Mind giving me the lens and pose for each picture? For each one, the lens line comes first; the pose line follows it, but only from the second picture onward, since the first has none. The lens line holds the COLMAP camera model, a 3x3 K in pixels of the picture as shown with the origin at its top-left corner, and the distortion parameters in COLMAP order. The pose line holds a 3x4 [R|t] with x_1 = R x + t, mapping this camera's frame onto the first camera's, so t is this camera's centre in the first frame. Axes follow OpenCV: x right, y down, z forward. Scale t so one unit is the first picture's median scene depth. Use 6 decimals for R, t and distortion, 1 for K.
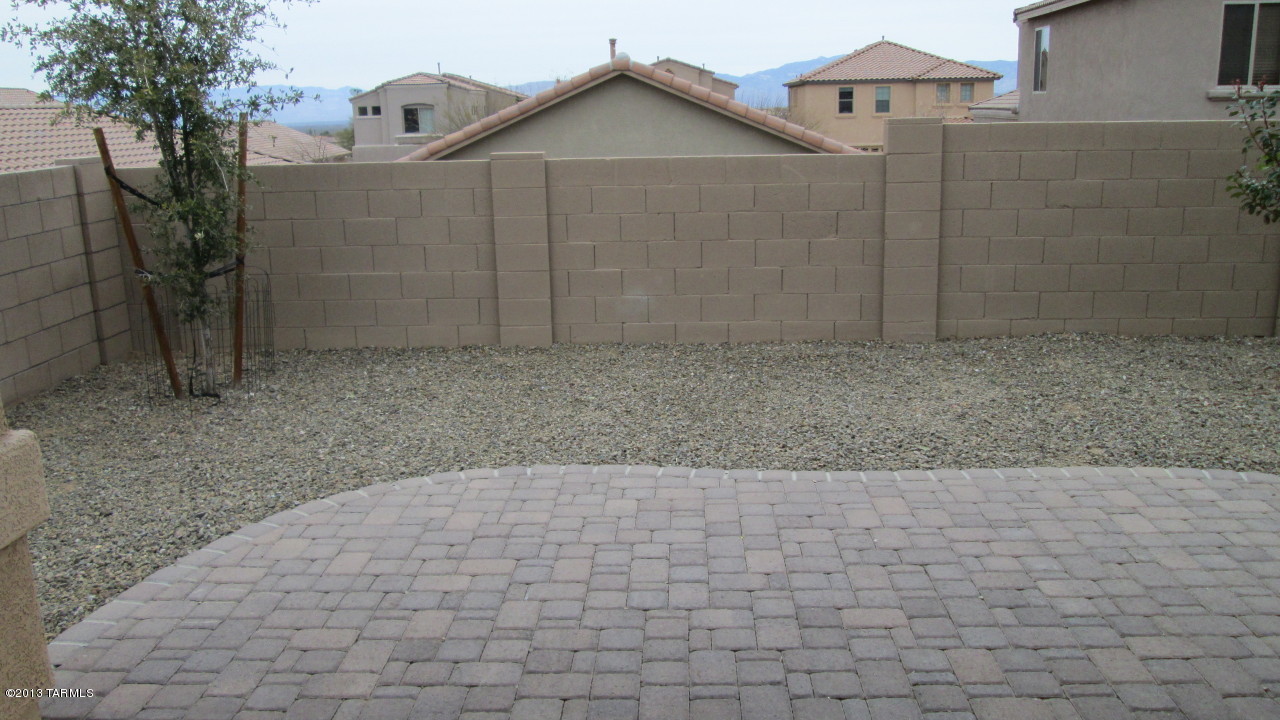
lens RADIAL K [[1073.2, 0, 640.4], [0, 1073.2, 359.7], [0, 0, 1]] dist [-0.047543, 0.037539]
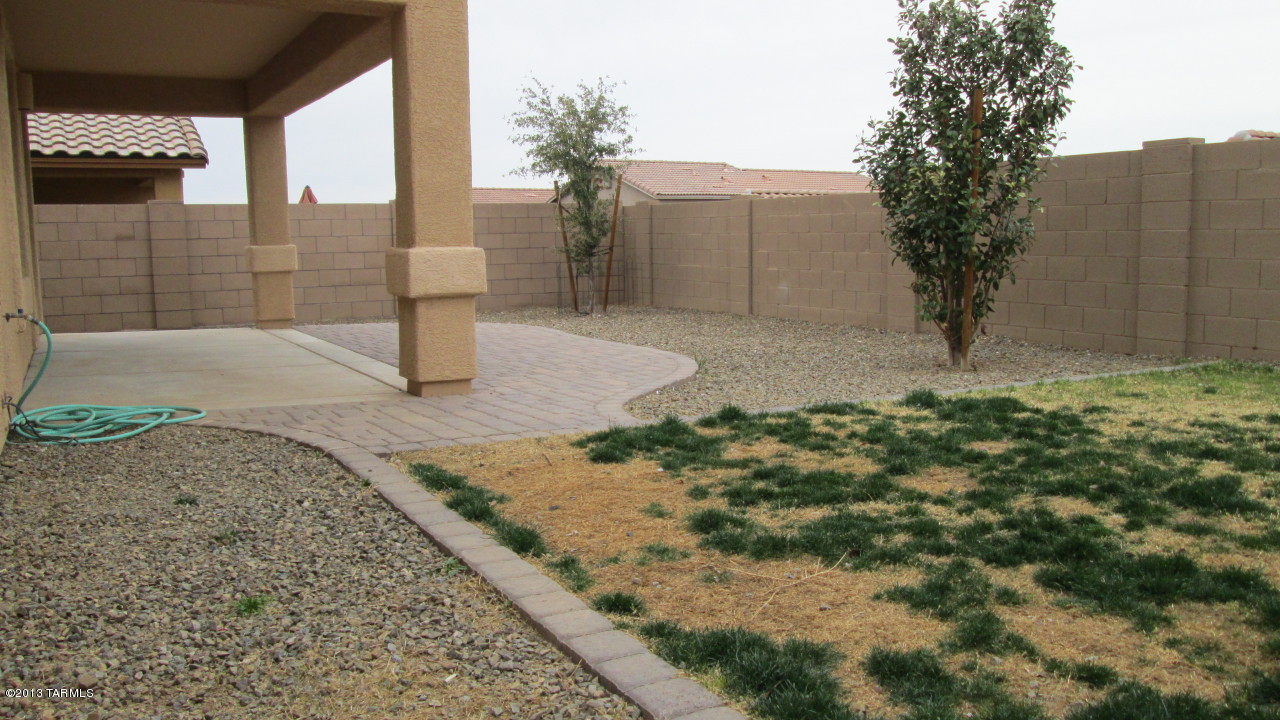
lens RADIAL K [[1073.2, 0, 638.7], [0, 1073.2, 360.1], [0, 0, 1]] dist [-0.047543, 0.037539]
pose [[0.512279, 0.115952, -0.850956, 2.319556], [-0.207425, 0.978215, 0.008421, 0.142708], [0.833394, 0.172196, 0.525170, 0.058767]]
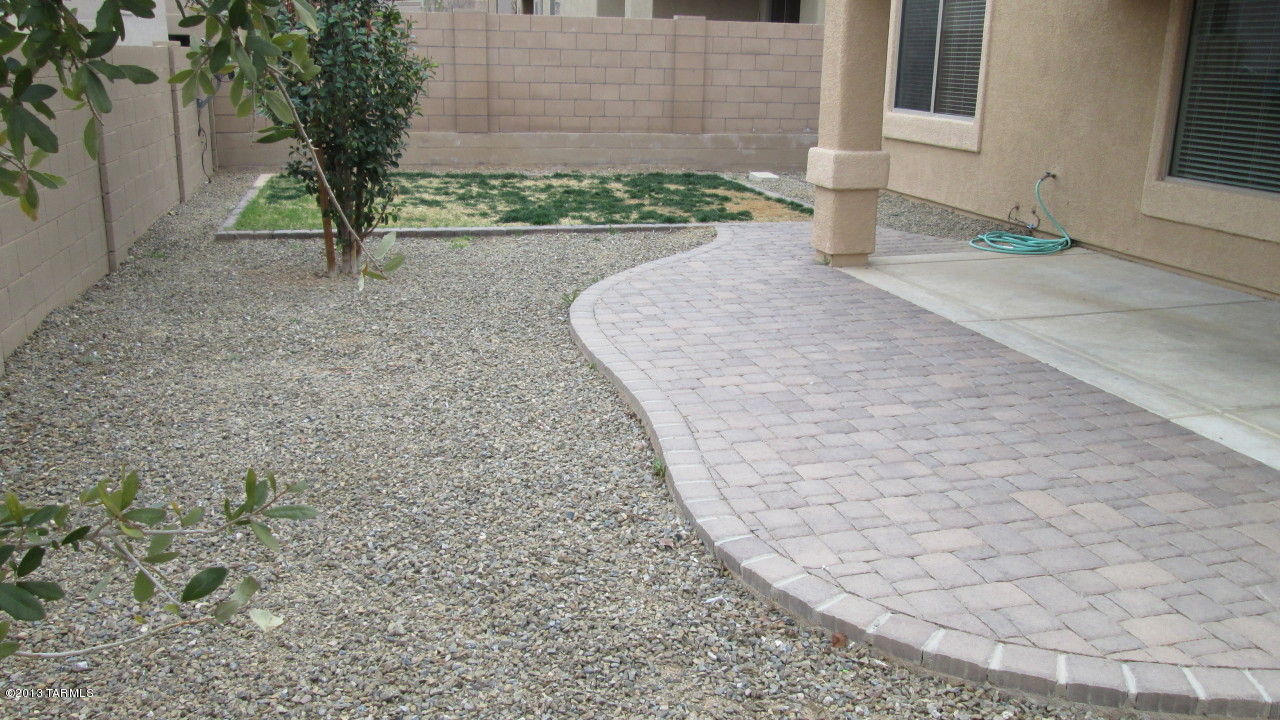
lens RADIAL K [[1073.2, 0, 645.9], [0, 1073.2, 358.1], [0, 0, 1]] dist [-0.047543, 0.037539]
pose [[-0.291856, -0.242909, 0.925103, -0.855544], [0.215203, 0.925735, 0.310969, -0.278236], [-0.931938, 0.289843, -0.217906, 1.467921]]
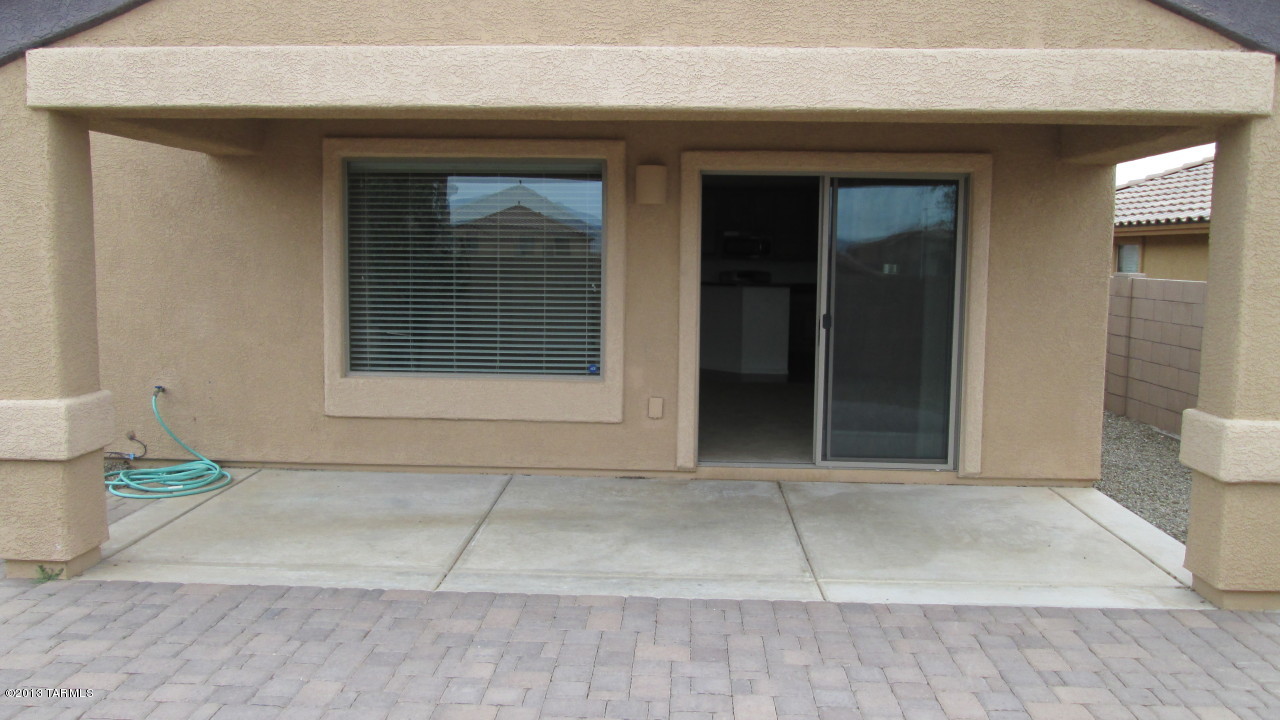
lens RADIAL K [[1073.2, 0, 637.8], [0, 1073.2, 364.9], [0, 0, 1]] dist [-0.047543, 0.037539]
pose [[-0.999922, 0.008922, 0.008751, 0.202578], [0.011382, 0.939333, 0.342817, -0.395092], [-0.005161, 0.342890, -0.939361, 1.735909]]
